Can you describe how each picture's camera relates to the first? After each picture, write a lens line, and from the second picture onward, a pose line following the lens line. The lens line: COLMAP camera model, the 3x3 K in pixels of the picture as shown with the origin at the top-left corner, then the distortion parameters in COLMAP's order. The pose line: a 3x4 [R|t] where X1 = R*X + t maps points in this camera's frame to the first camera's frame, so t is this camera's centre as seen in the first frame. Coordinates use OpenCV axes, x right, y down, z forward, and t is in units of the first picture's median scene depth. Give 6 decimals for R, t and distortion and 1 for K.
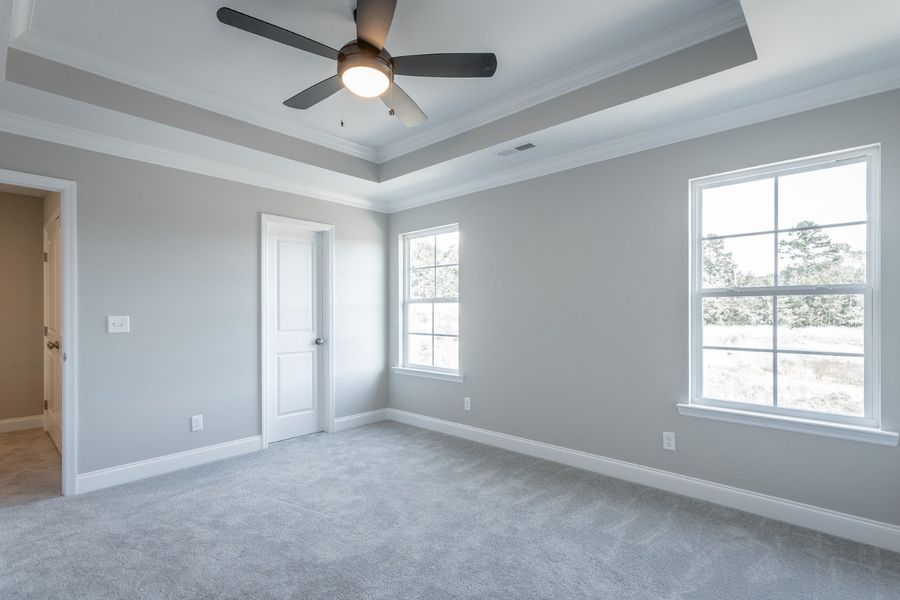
lens RADIAL K [[424.5, 0, 450.7], [0, 424.5, 305.5], [0, 0, 1]] dist [0.002538, 0.000627]
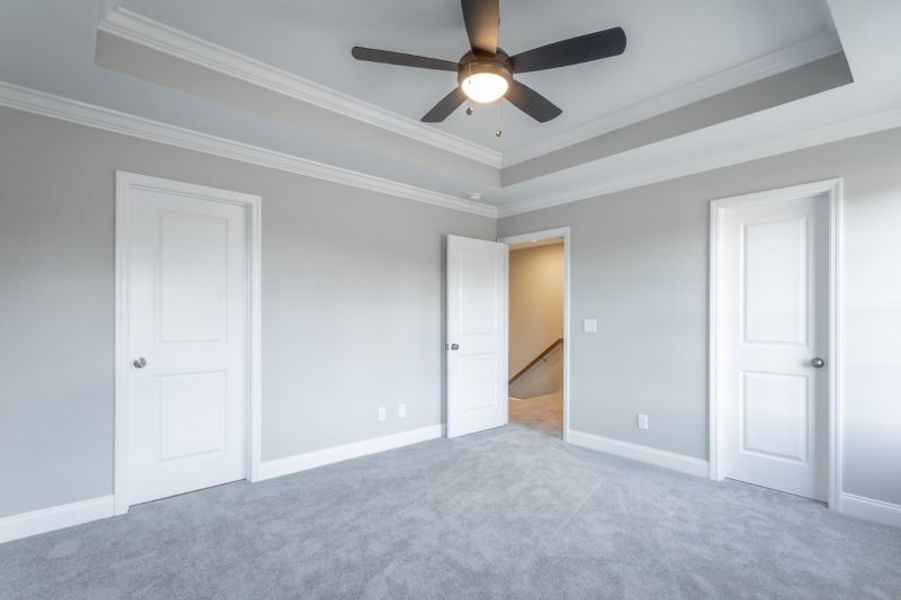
lens RADIAL K [[423.7, 0, 451.8], [0, 423.7, 315.5], [0, 0, 1]] dist [-0.000213, -0.000076]
pose [[-0.103503, 0.002562, -0.994626, 0.445321], [0.013719, 0.999905, 0.001148, 0.003747], [0.994535, -0.013527, -0.103528, 0.571132]]
